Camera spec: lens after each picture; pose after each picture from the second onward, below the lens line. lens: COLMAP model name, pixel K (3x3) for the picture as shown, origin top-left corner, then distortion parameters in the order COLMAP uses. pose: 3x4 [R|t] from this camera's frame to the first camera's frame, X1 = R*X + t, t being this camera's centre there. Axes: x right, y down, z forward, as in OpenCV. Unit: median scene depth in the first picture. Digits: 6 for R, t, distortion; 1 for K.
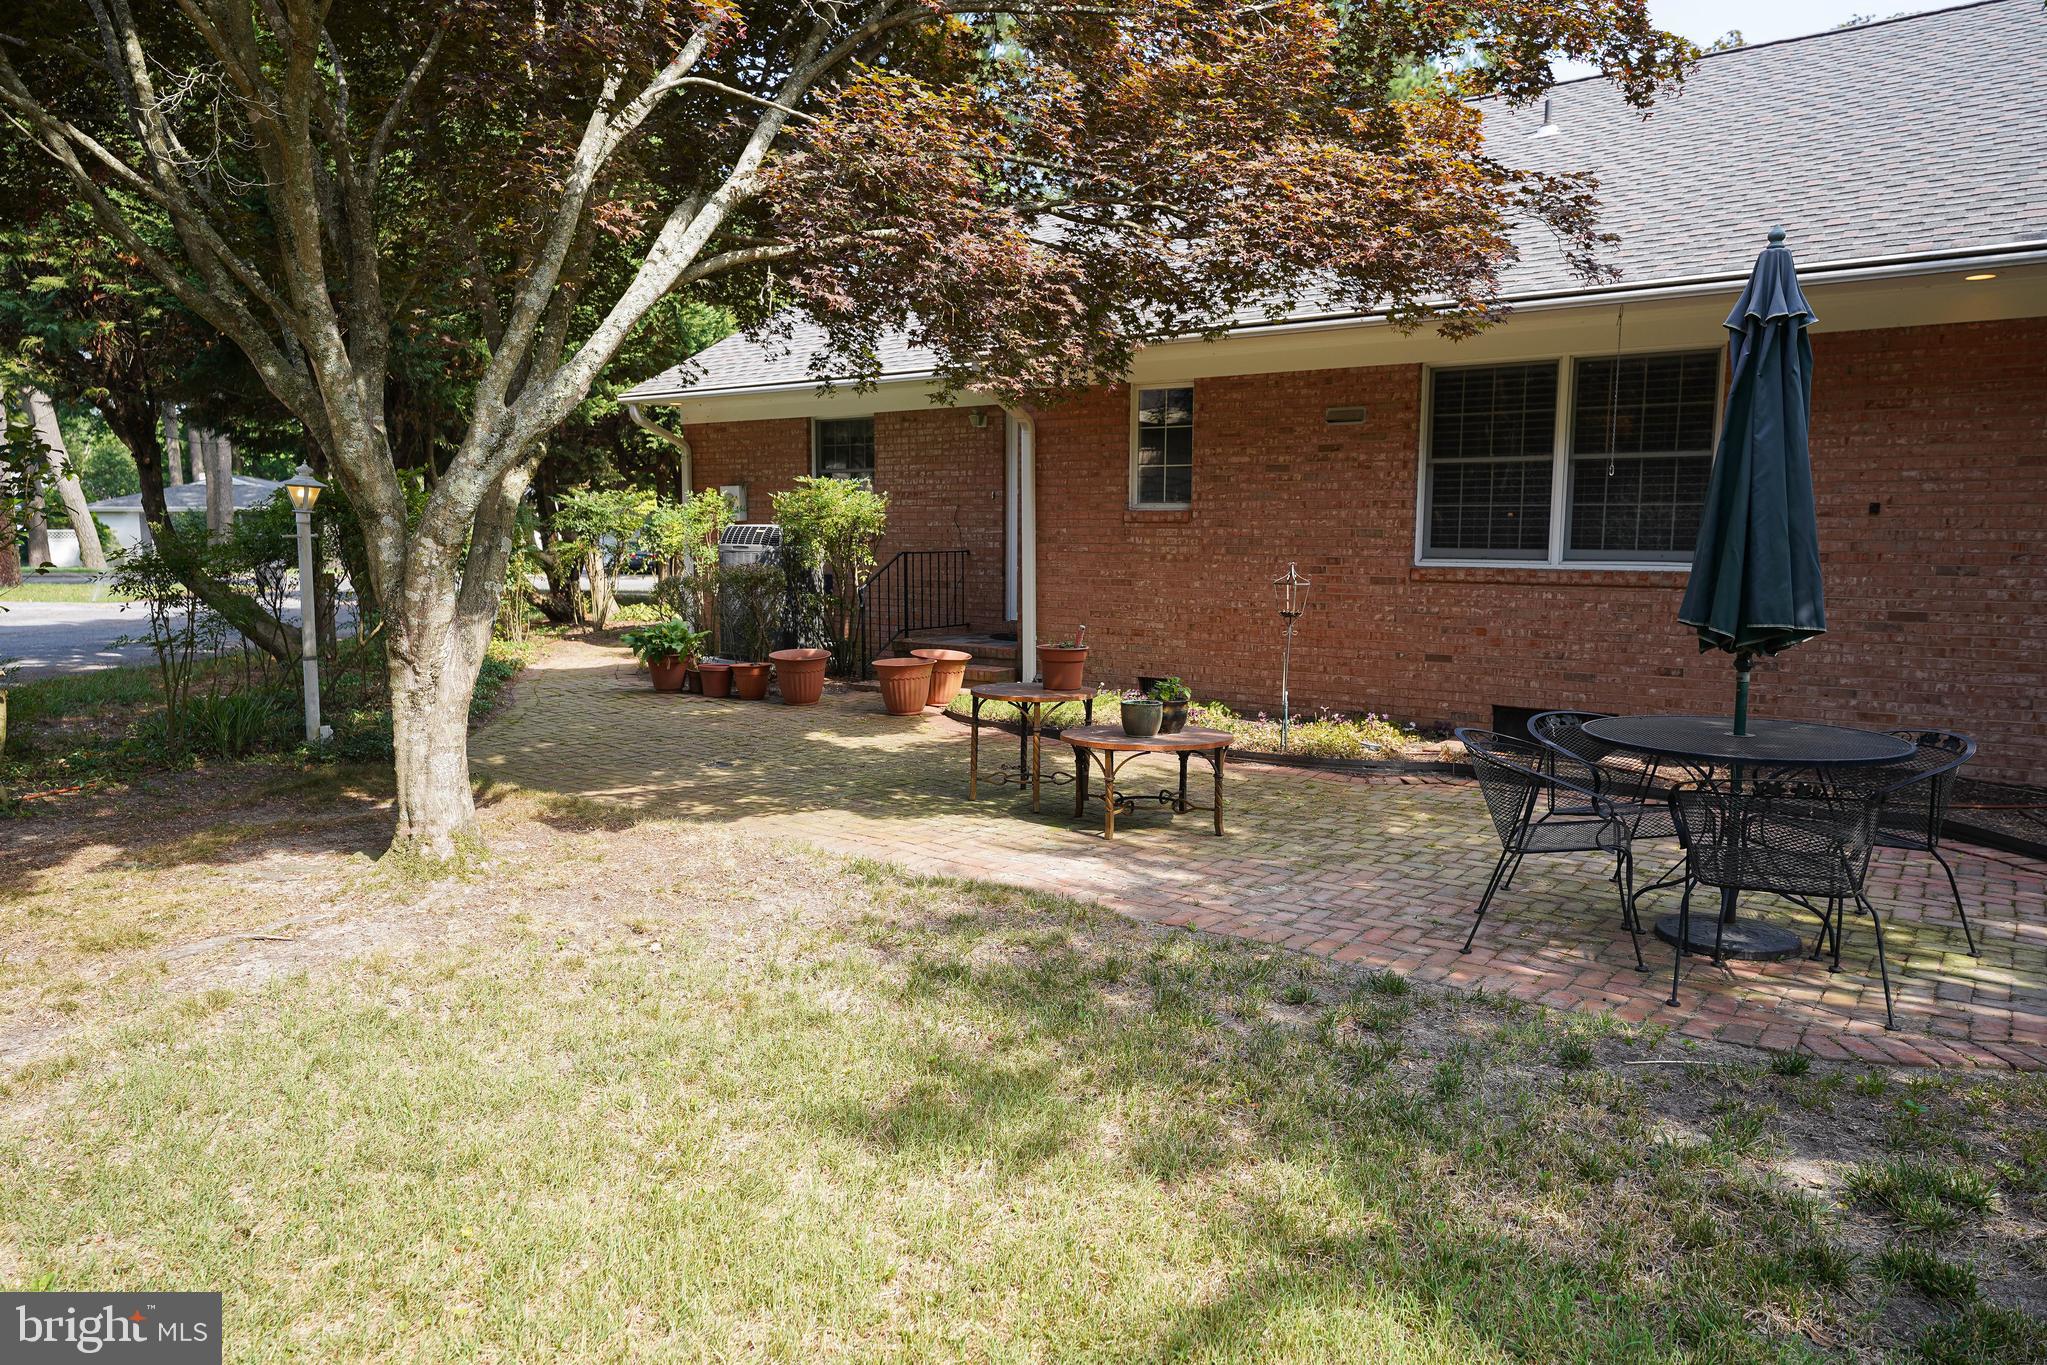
lens RADIAL K [[1333.0, 0, 1007.0], [0, 1333.0, 673.6], [0, 0, 1]] dist [0.013808, 0.003276]
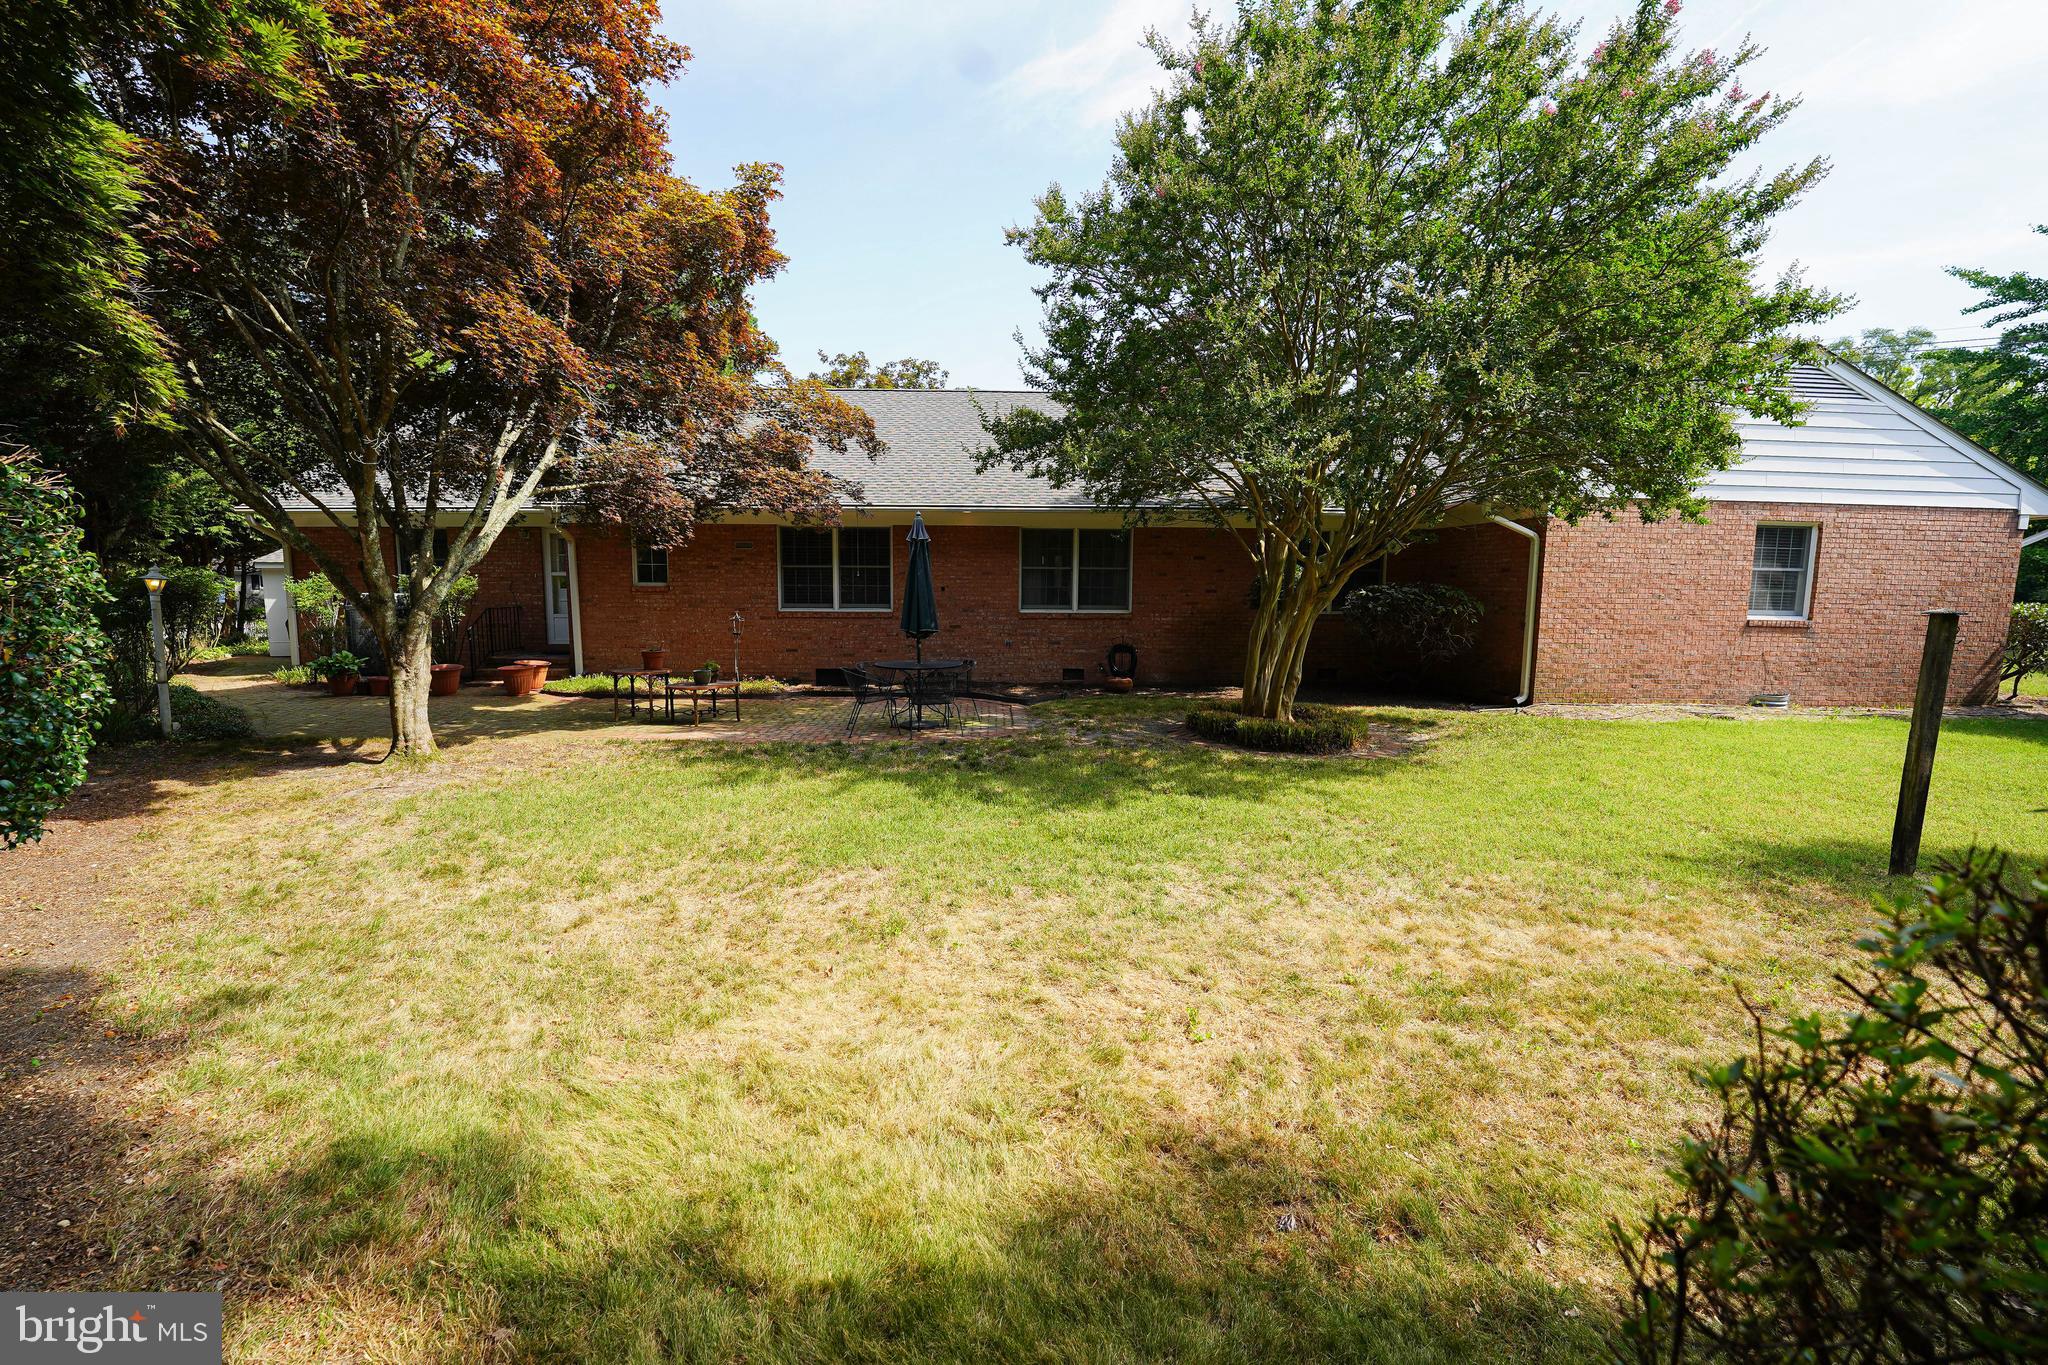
lens RADIAL K [[829.4, 0, 1020.0], [0, 829.4, 682.6], [0, 0, 1]] dist [-0.001450, -0.000114]
pose [[0.776888, -0.073630, 0.625319, -0.470627], [0.065591, 0.997200, 0.035928, 0.031297], [-0.626213, 0.013103, 0.779542, -0.650573]]
